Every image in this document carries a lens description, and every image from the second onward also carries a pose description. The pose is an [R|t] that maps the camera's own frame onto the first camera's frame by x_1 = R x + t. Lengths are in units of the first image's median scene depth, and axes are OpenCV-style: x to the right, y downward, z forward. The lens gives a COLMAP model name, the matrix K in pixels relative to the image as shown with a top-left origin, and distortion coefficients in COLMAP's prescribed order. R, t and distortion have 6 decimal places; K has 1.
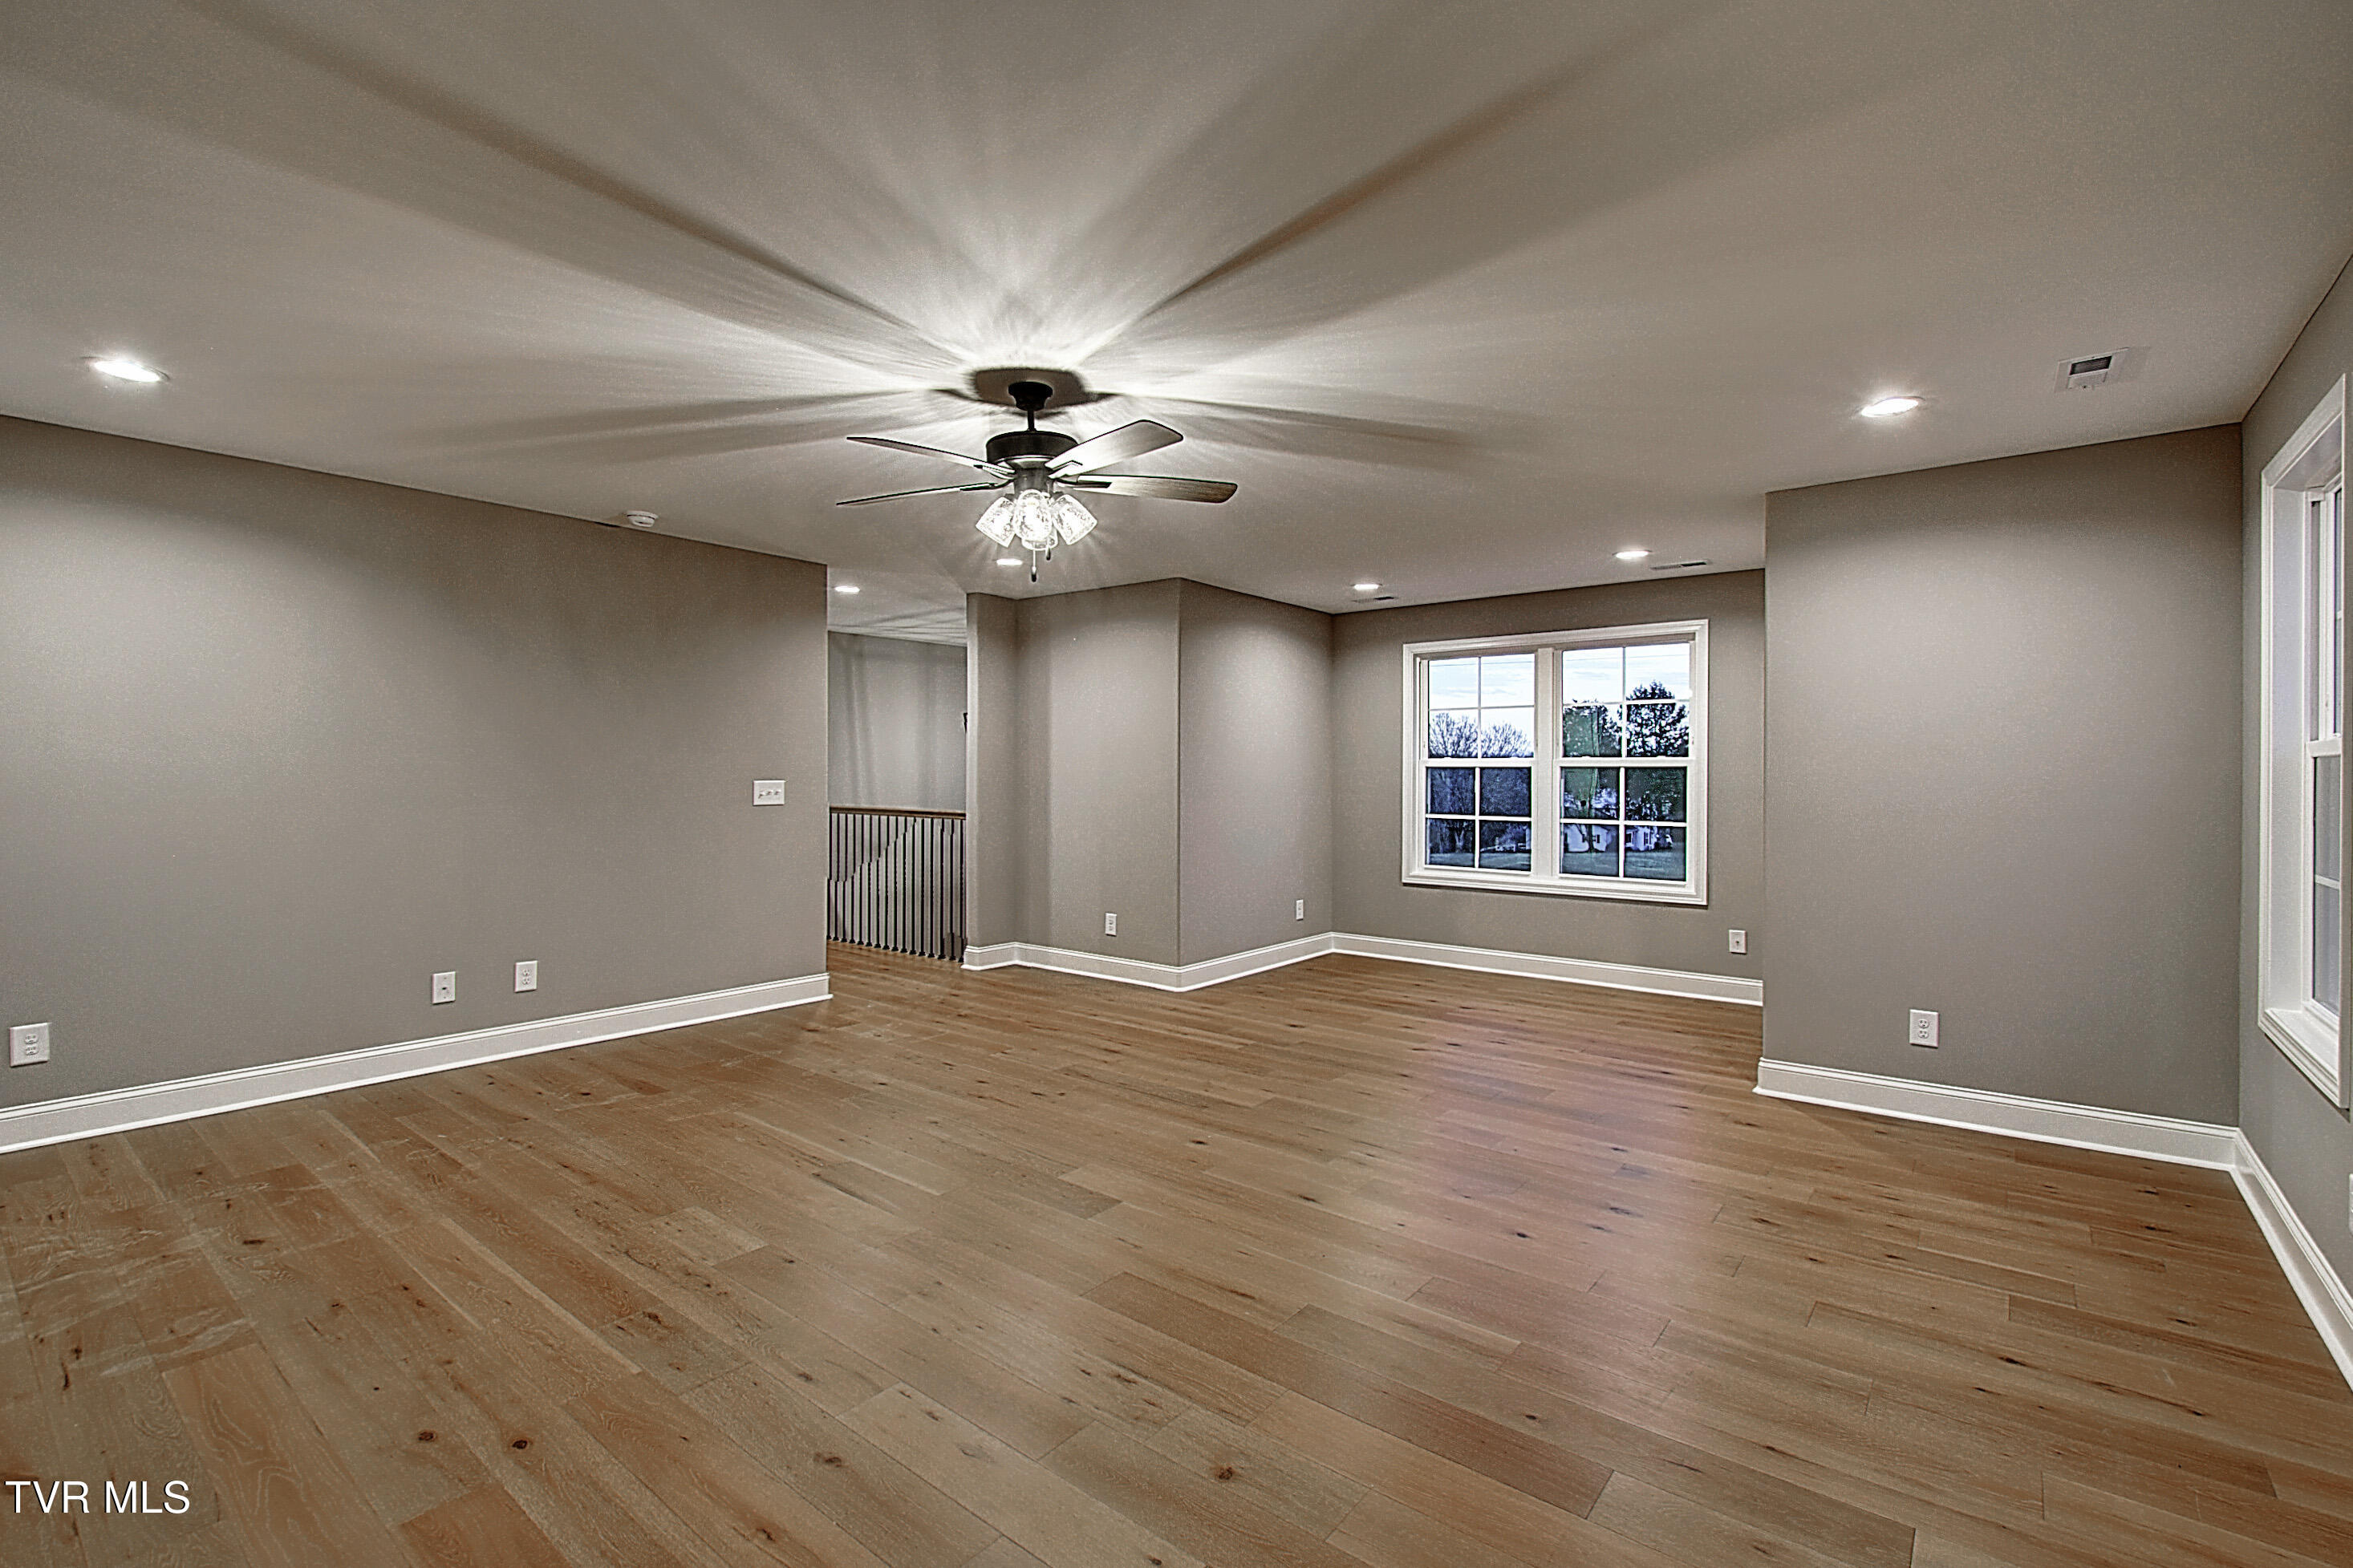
lens RADIAL K [[1045.6, 0, 1169.2], [0, 1045.6, 788.5], [0, 0, 1]] dist [-0.000591, -0.000445]
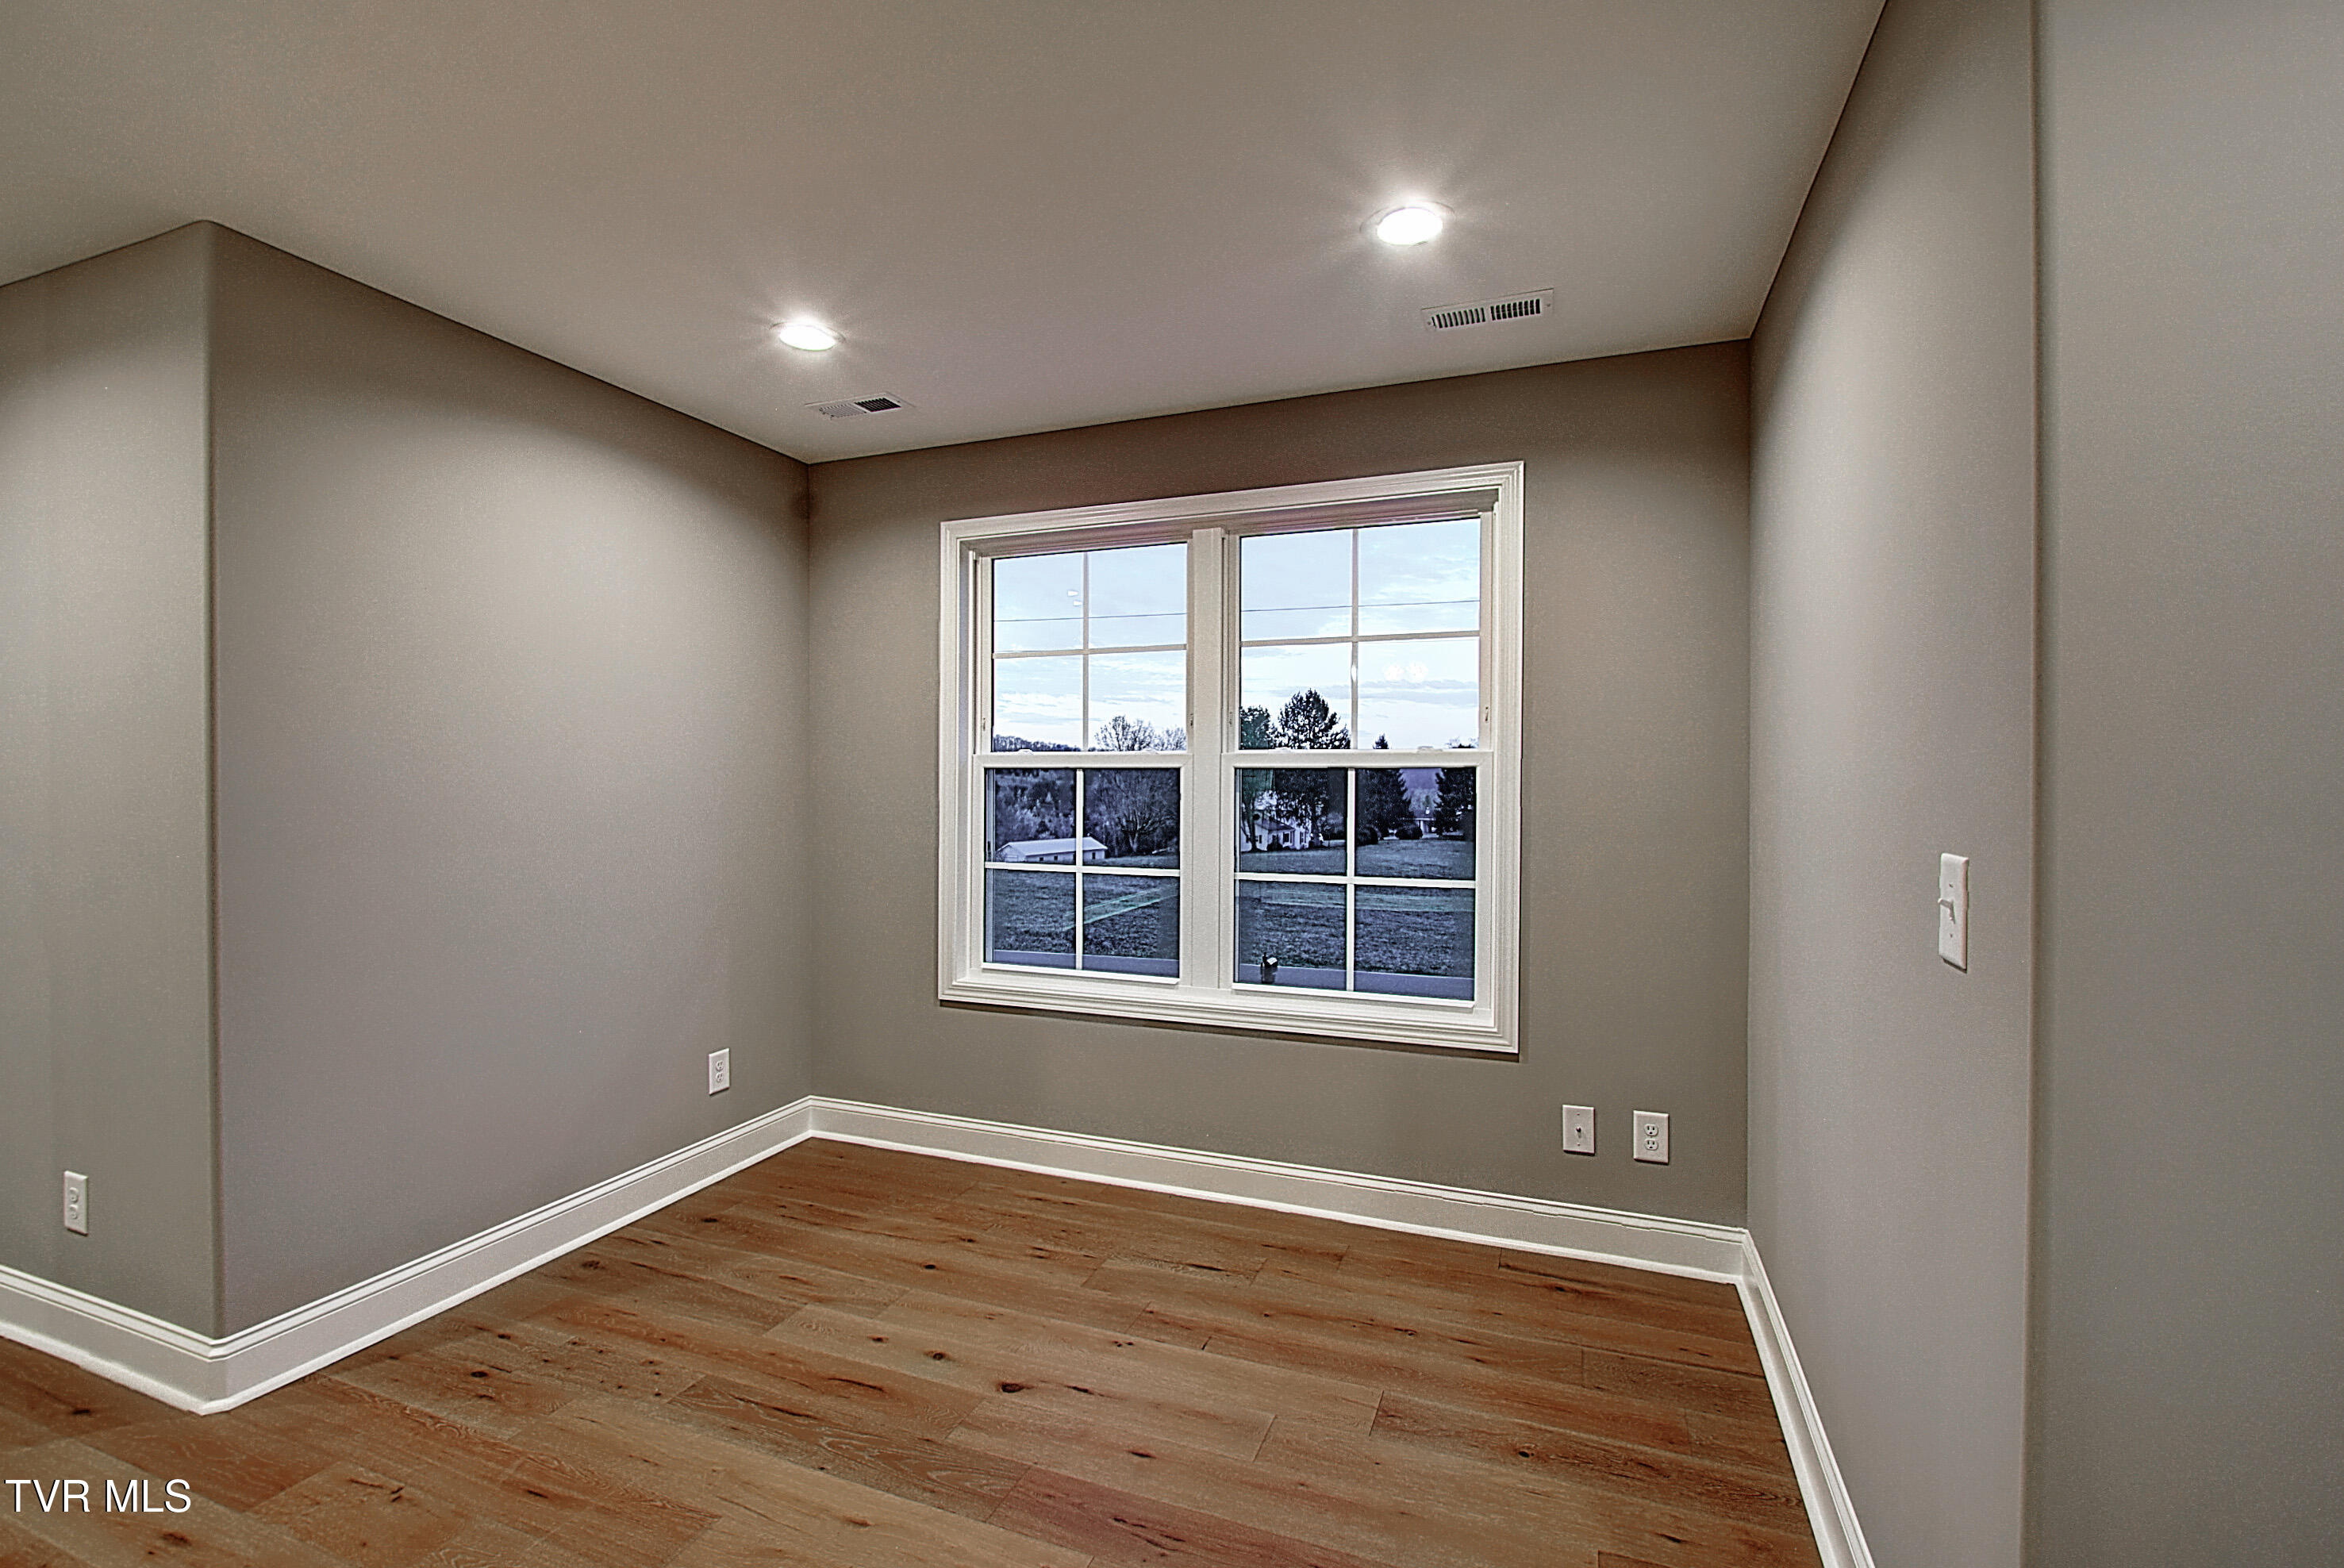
lens RADIAL K [[1041.7, 0, 1164.7], [0, 1041.7, 788.5], [0, 0, 1]] dist [-0.000591, -0.000445]
pose [[0.955588, -0.002359, 0.294697, 0.180134], [0.003119, 0.999993, -0.002107, -0.009671], [-0.294690, 0.002932, 0.955588, 0.492889]]
